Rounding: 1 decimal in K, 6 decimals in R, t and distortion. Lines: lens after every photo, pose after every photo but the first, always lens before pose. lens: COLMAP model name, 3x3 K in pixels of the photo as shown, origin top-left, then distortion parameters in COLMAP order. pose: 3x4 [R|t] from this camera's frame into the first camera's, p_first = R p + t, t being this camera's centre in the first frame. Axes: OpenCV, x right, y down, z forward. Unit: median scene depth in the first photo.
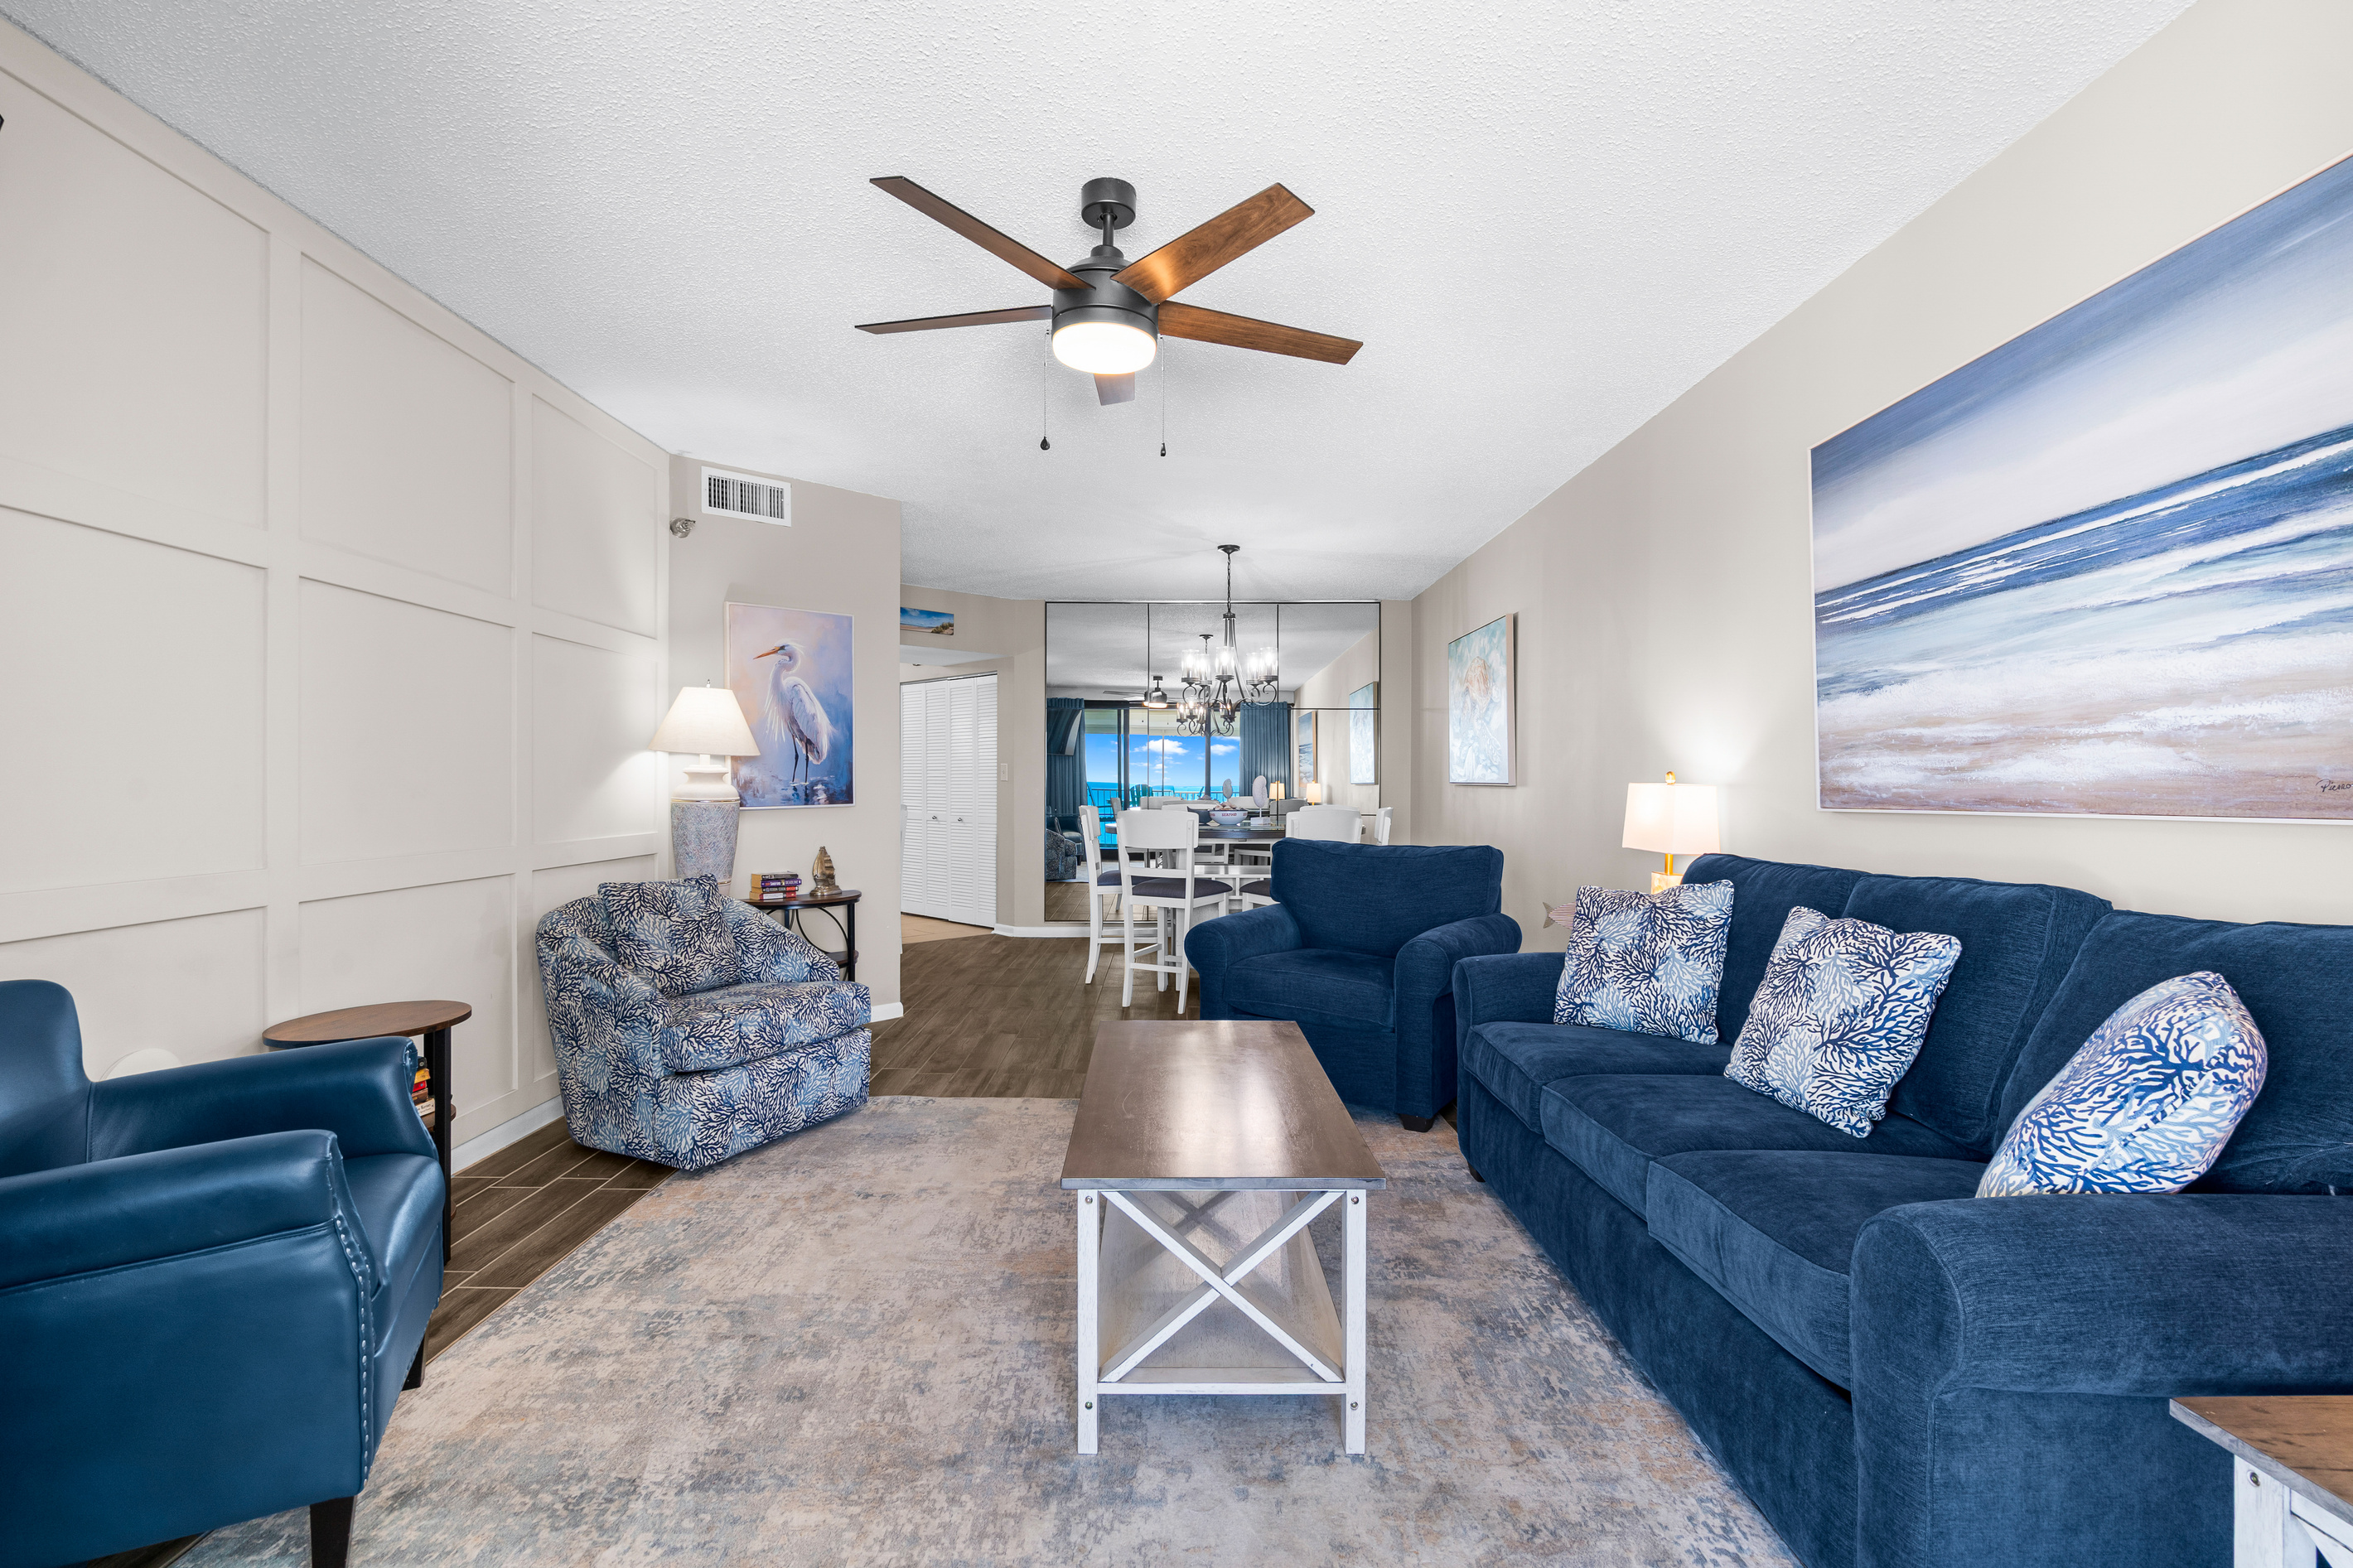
lens RADIAL K [[1073.6, 0, 1160.9], [0, 1073.6, 791.0], [0, 0, 1]] dist [-0.004778, 0.002184]
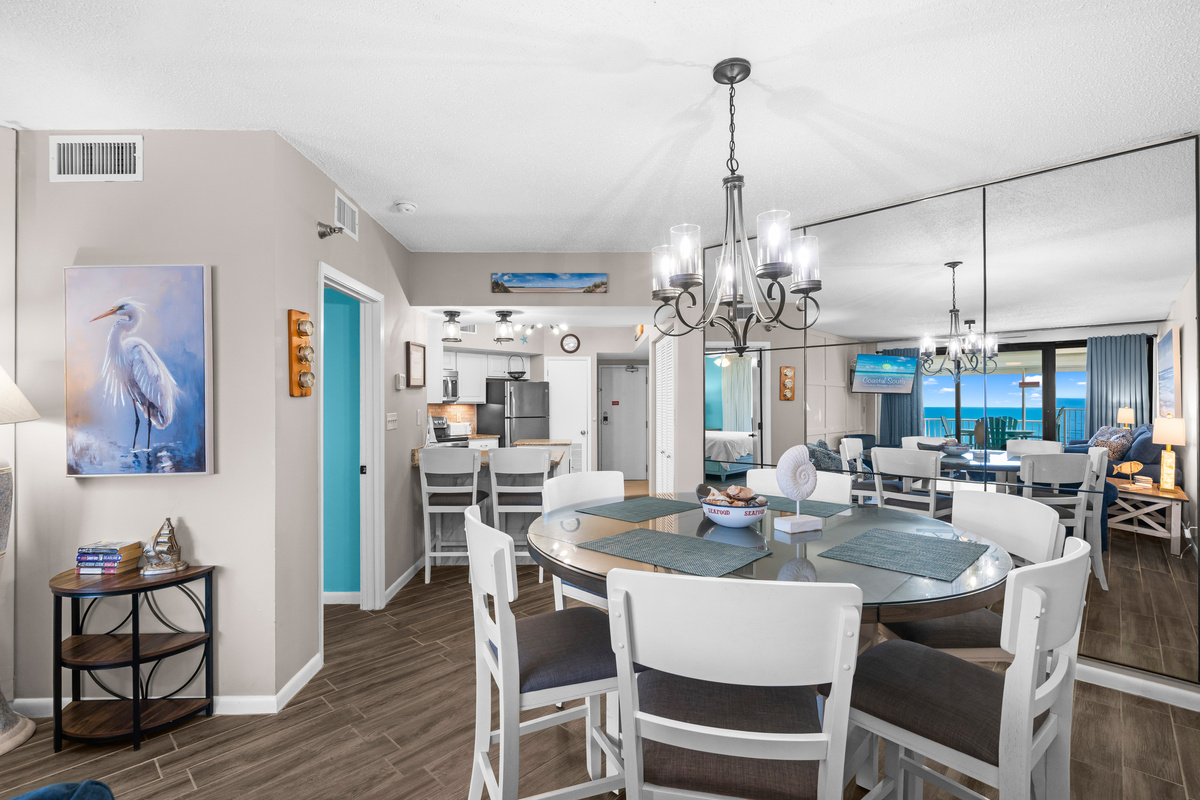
lens RADIAL K [[547.6, 0, 595.8], [0, 547.6, 402.4], [0, 0, 1]] dist [-0.004778, 0.002184]
pose [[0.729372, -0.005327, -0.684096, 0.469984], [-0.002842, 0.999937, -0.010816, -0.074450], [0.684111, 0.009833, 0.729312, 1.540779]]
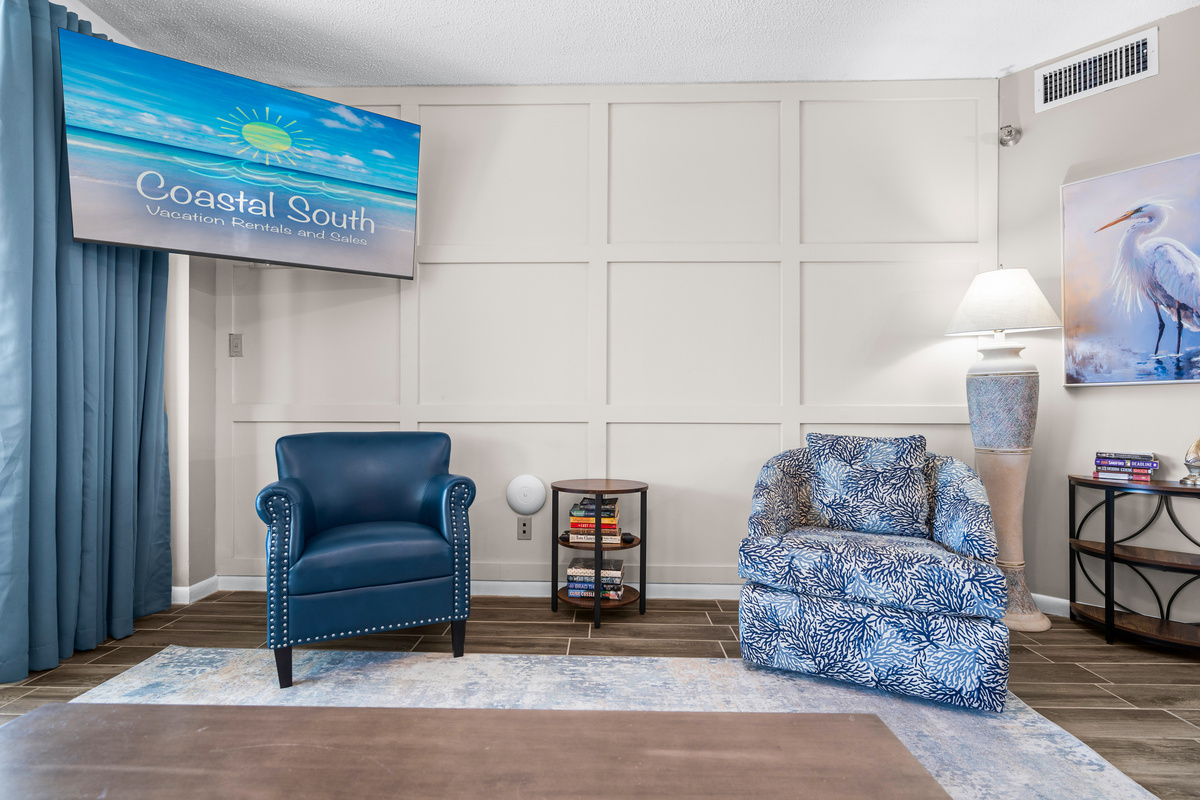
lens RADIAL K [[547.6, 0, 591.3], [0, 547.6, 408.4], [0, 0, 1]] dist [-0.004778, 0.002184]
pose [[-0.020238, -0.004860, -0.999783, 0.209313], [-0.011785, 0.999920, -0.004622, 0.074607], [0.999726, 0.011689, -0.020294, 0.889264]]
